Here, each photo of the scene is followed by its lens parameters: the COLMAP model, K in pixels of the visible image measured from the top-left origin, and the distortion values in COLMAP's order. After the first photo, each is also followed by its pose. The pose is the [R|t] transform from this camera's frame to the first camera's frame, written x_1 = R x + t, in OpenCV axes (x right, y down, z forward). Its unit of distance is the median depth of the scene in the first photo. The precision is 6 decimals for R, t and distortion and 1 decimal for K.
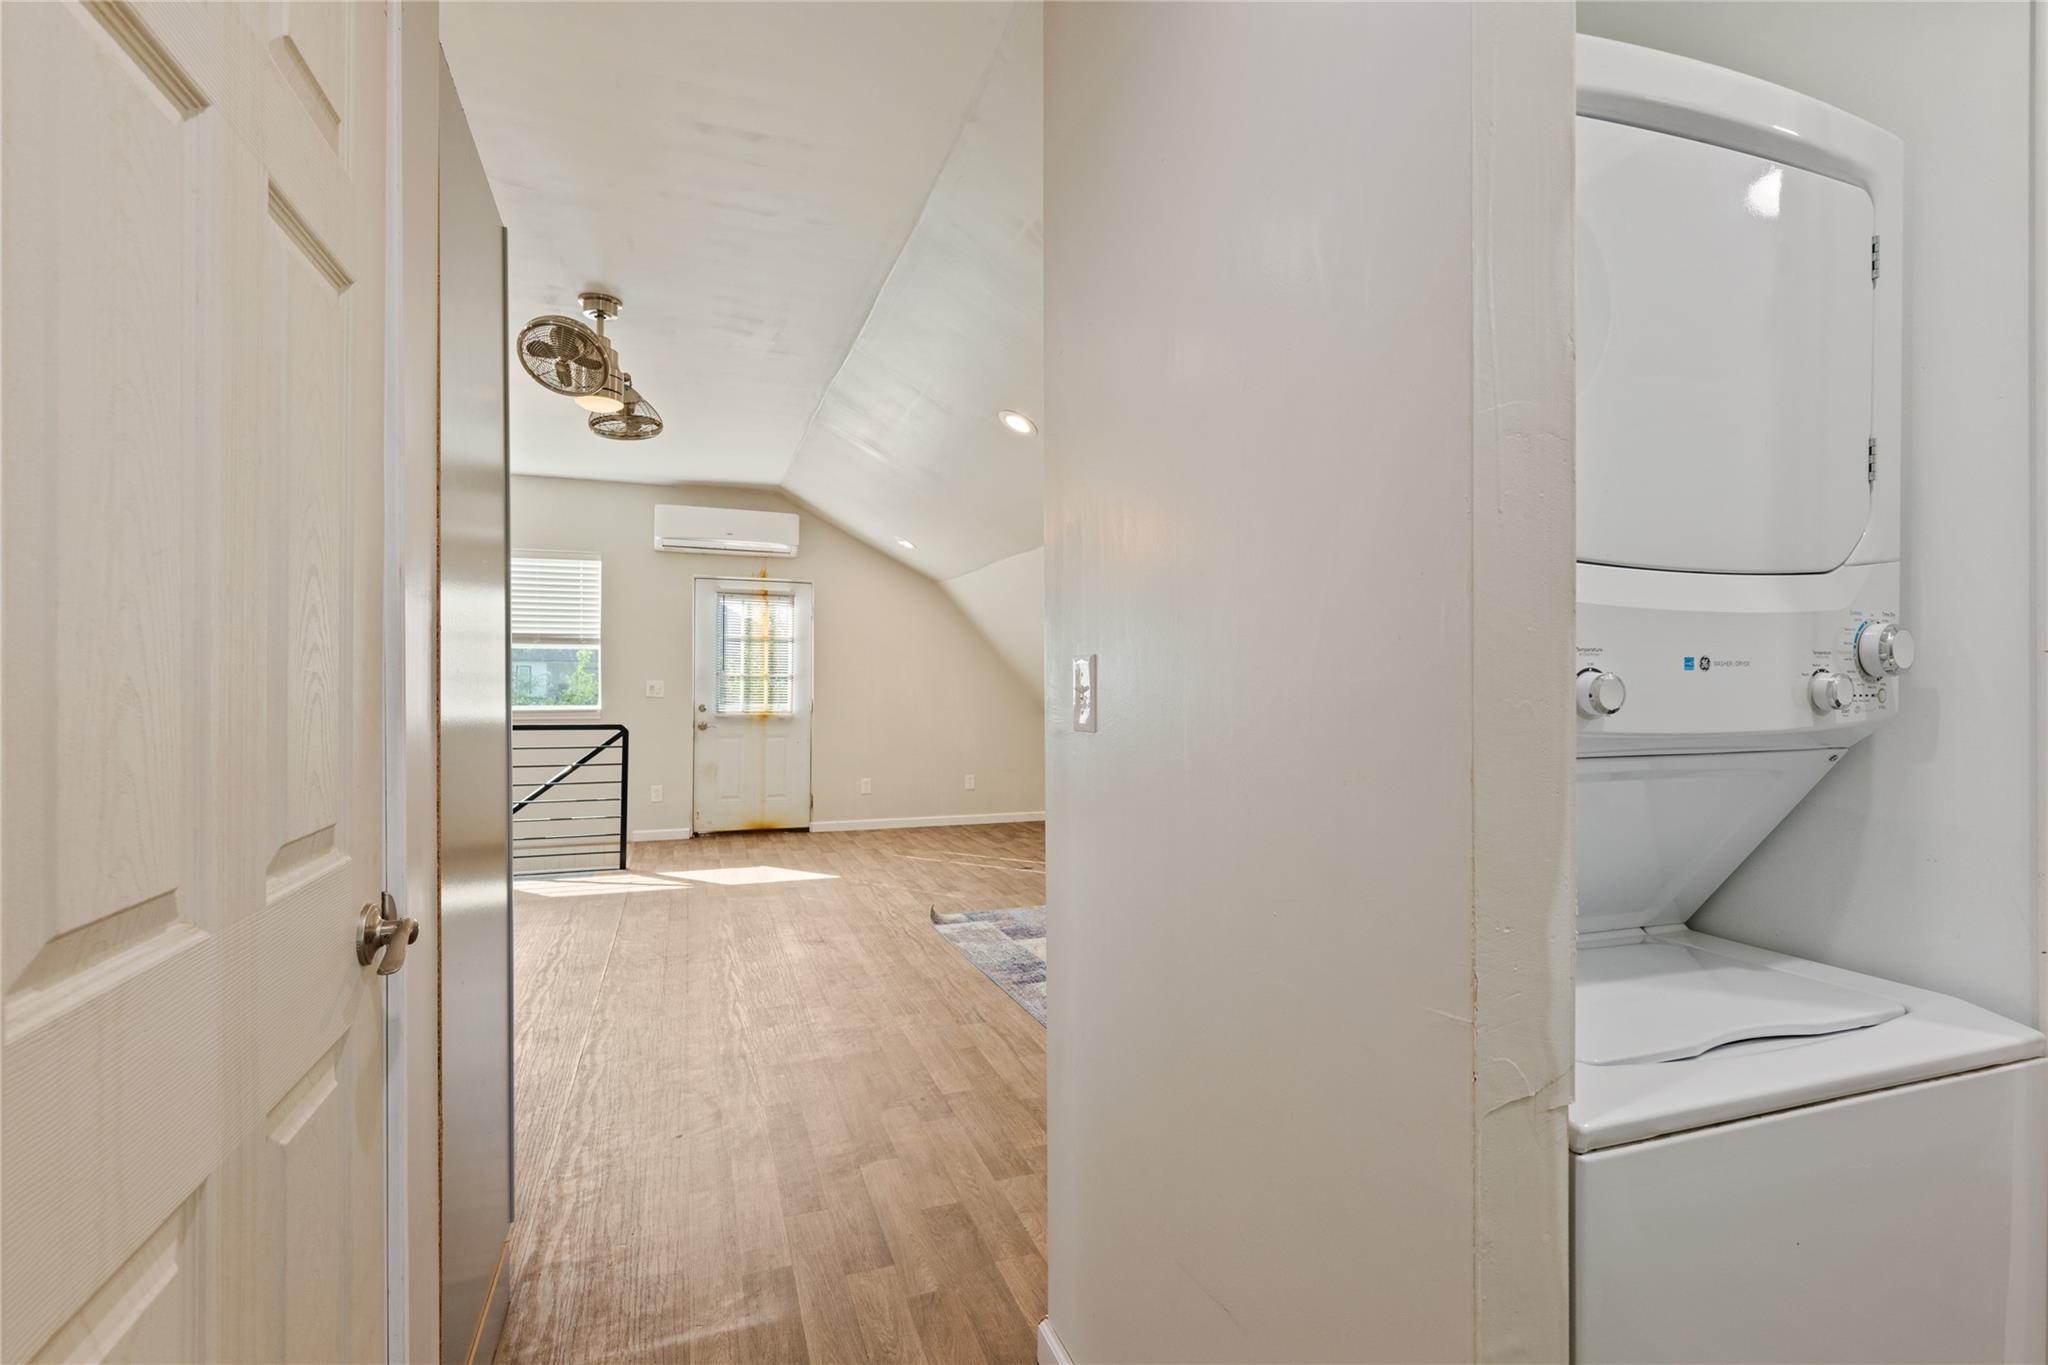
lens RADIAL K [[957.6, 0, 1024.0], [0, 957.6, 682.5], [0, 0, 1]] dist [-0.001782, -0.000138]
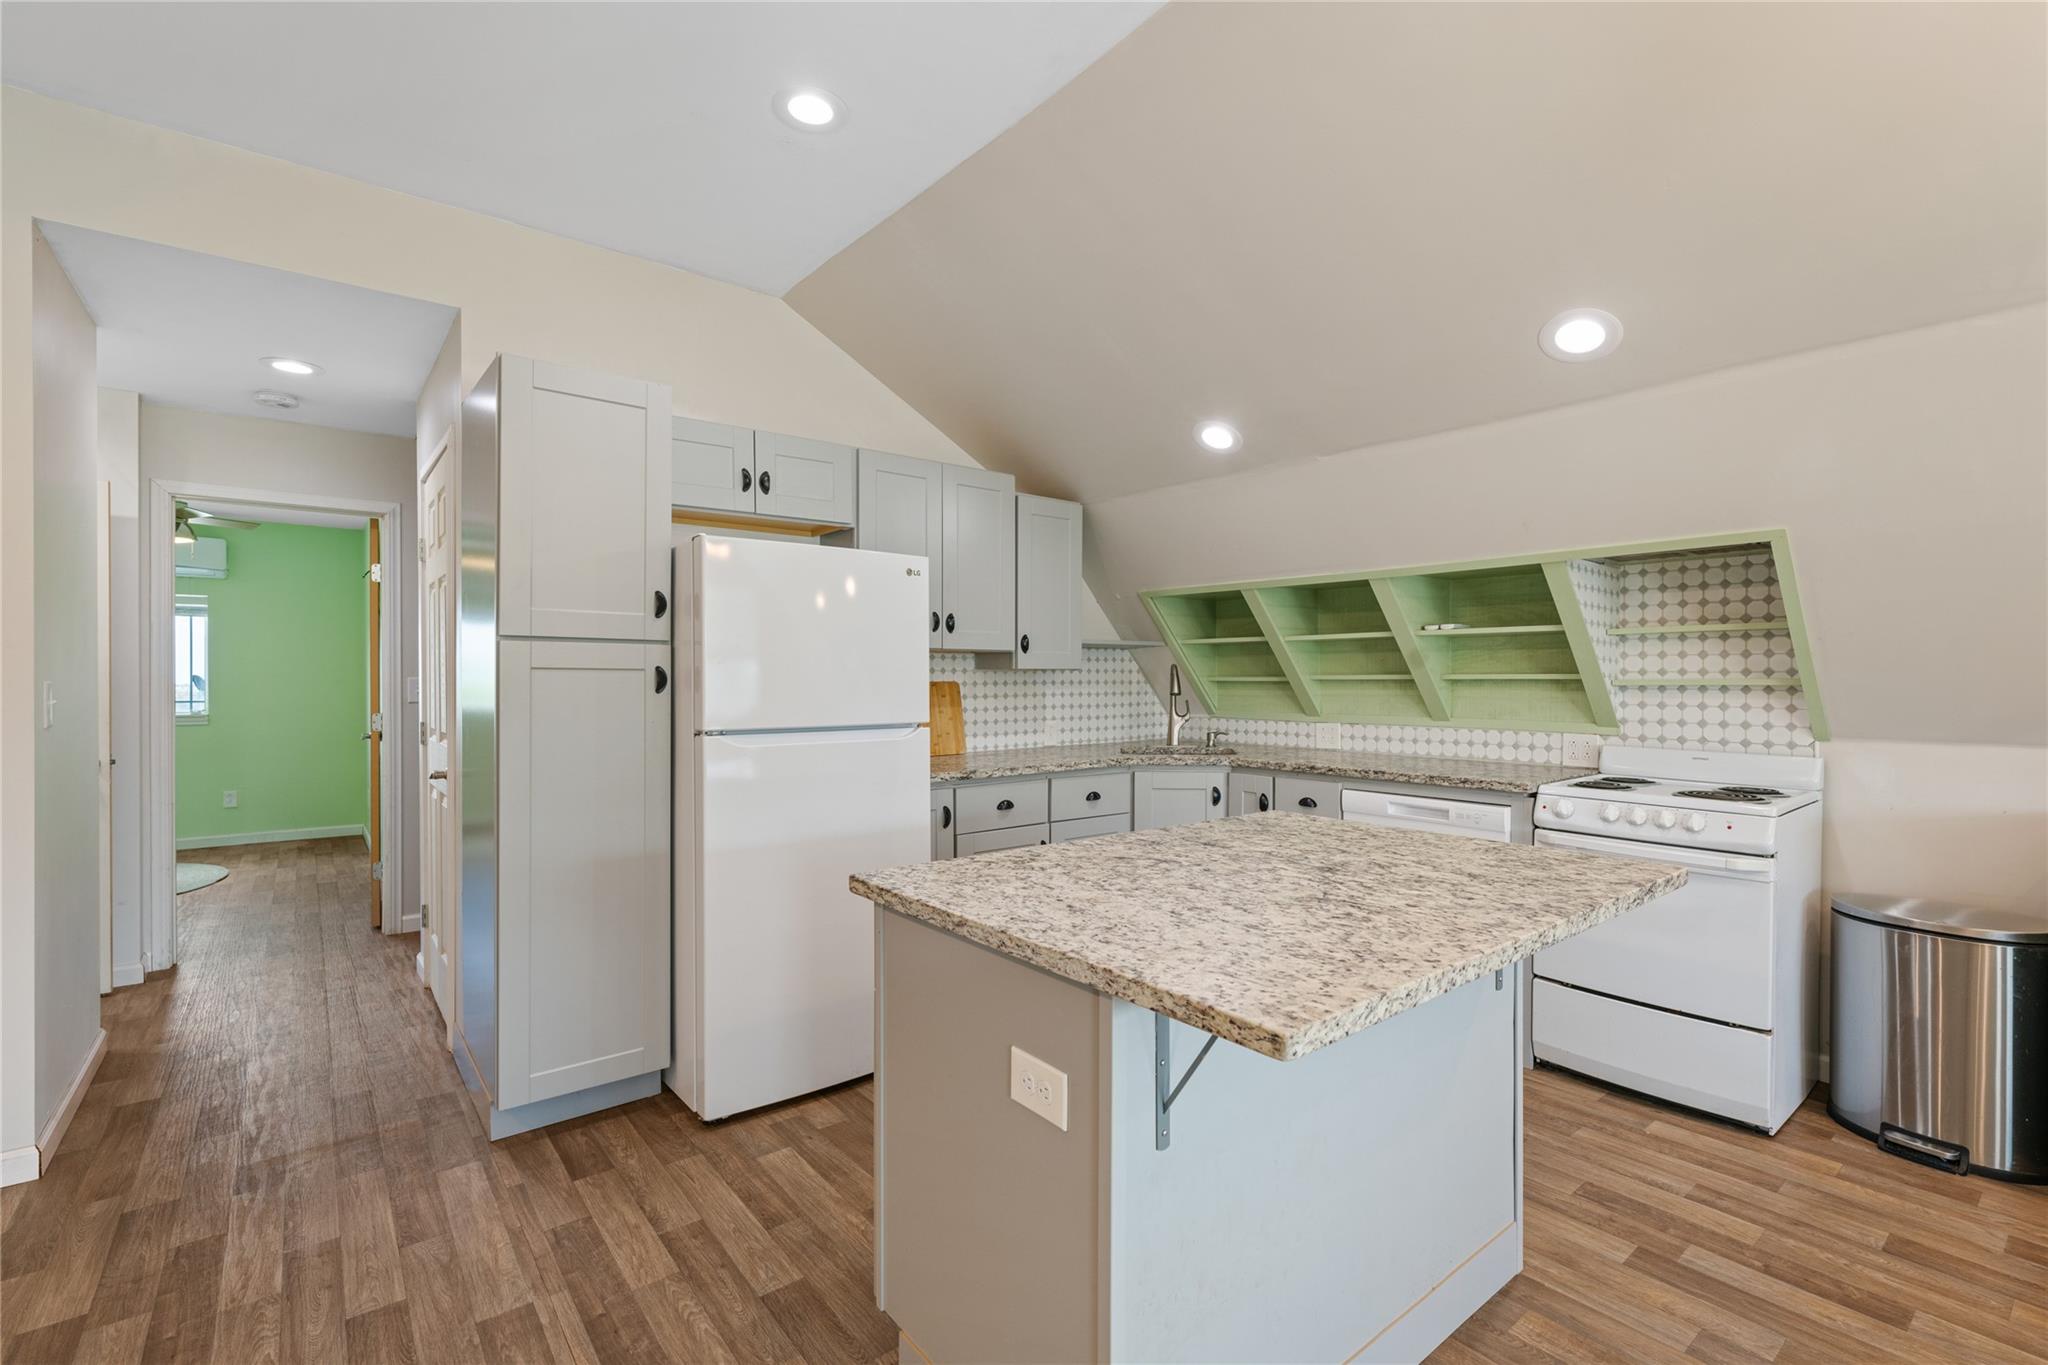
lens RADIAL K [[907.6, 0, 1024.0], [0, 907.6, 682.5], [0, 0, 1]] dist [-0.002961, -0.000369]
pose [[-0.948739, 0.001628, -0.316056, -0.359534], [0.000607, 0.999994, 0.003331, -0.006583], [0.316060, 0.002968, -0.948735, 1.045723]]
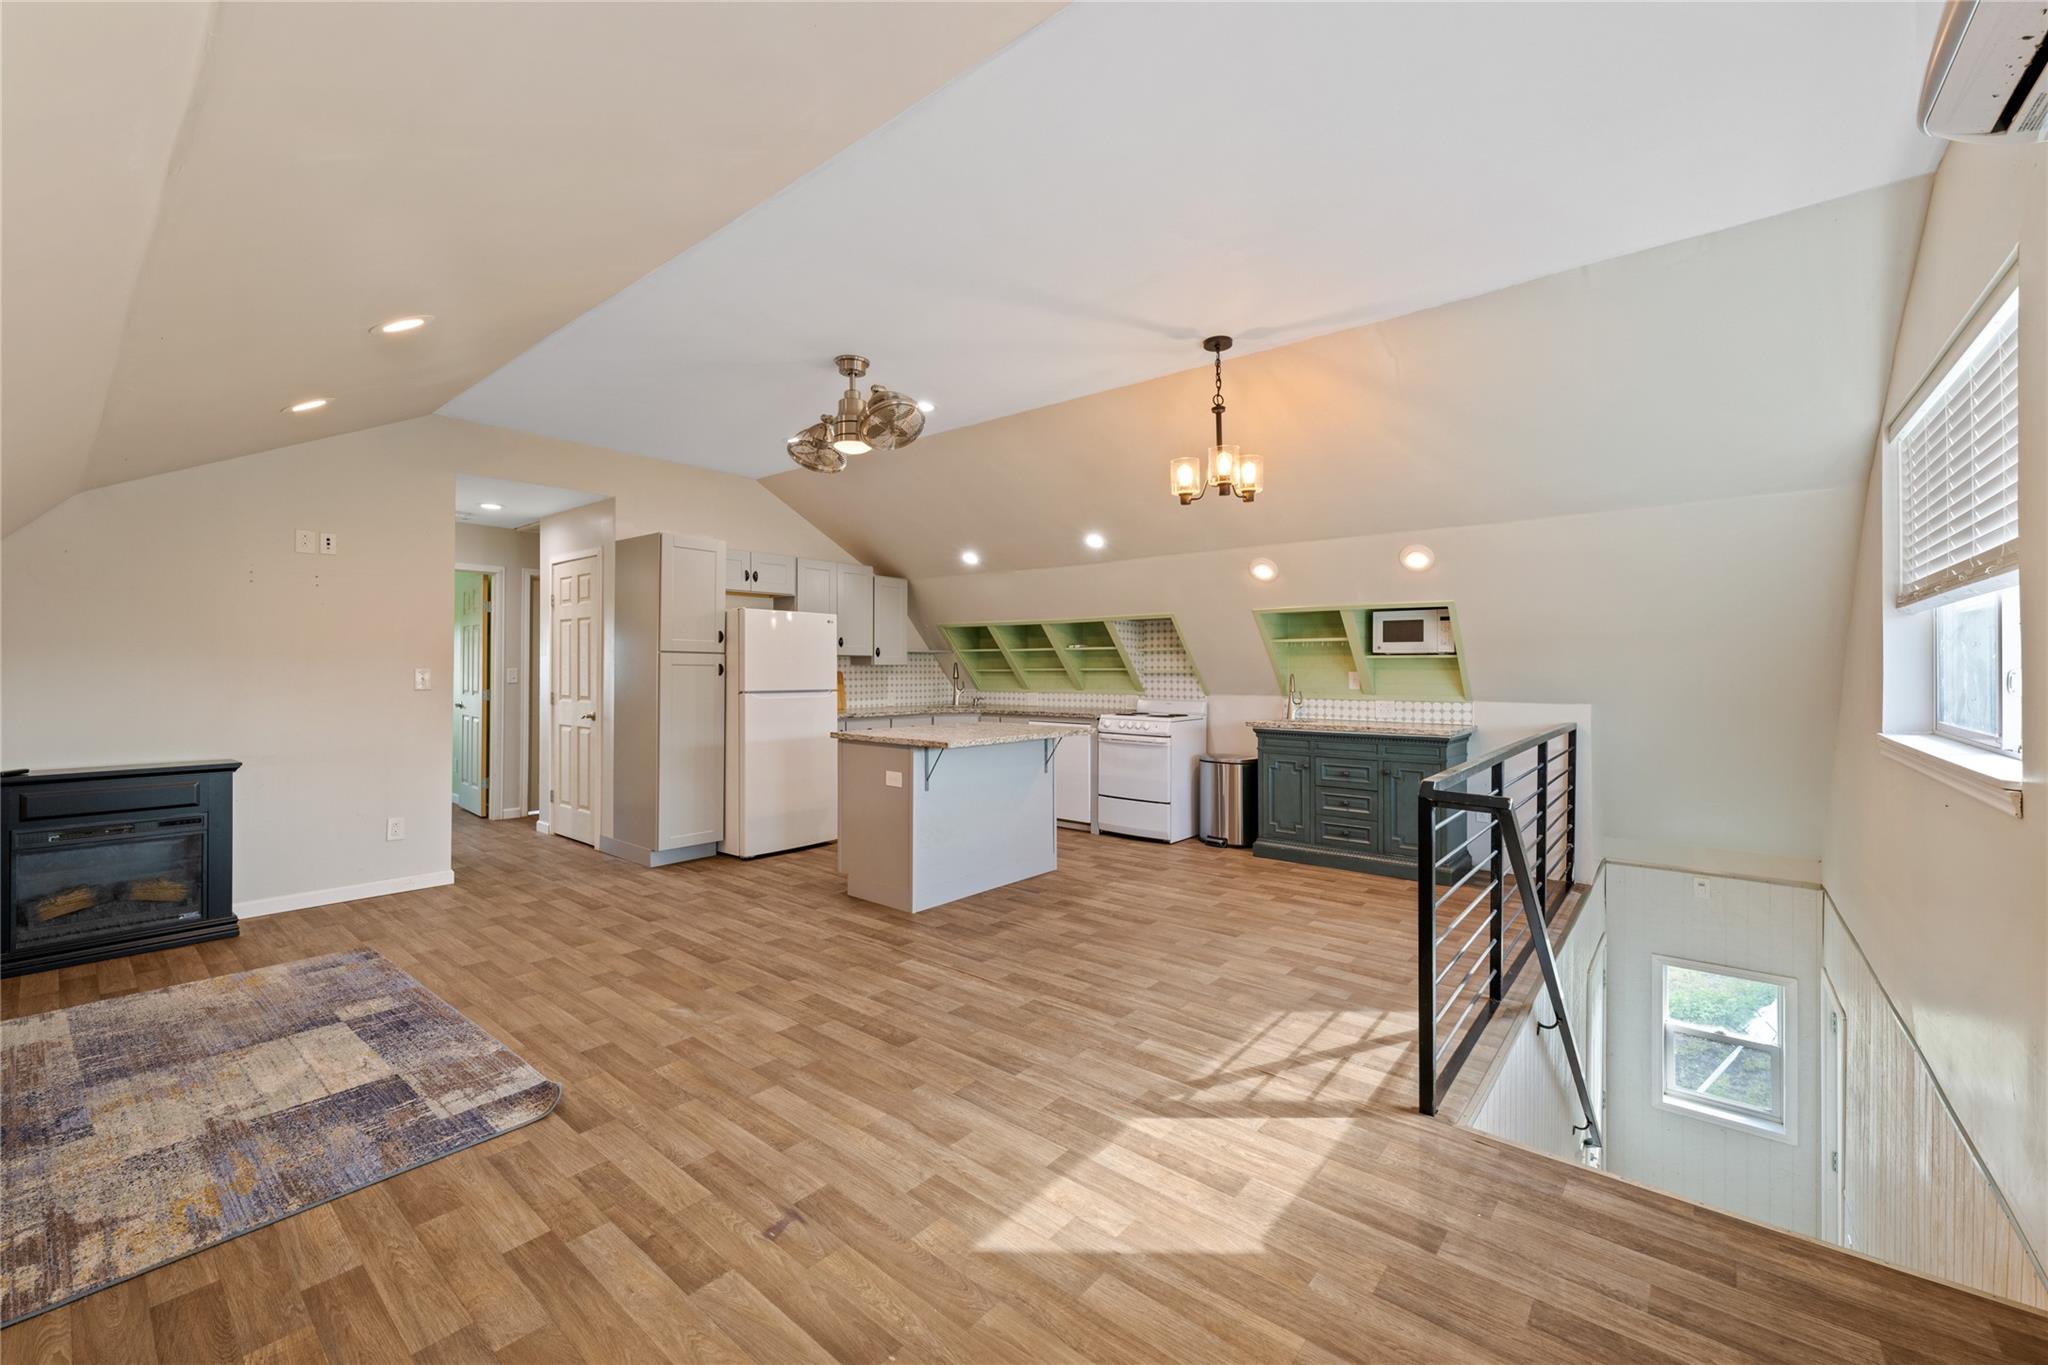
lens RADIAL K [[815.2, 0, 1024.0], [0, 815.2, 682.5], [0, 0, 1]] dist [-0.000752, -0.000012]
pose [[-0.865244, 0.005350, -0.501322, -0.103050], [-0.000476, 0.999934, 0.011492, -0.001601], [0.501351, 0.010182, -0.865184, 1.688597]]
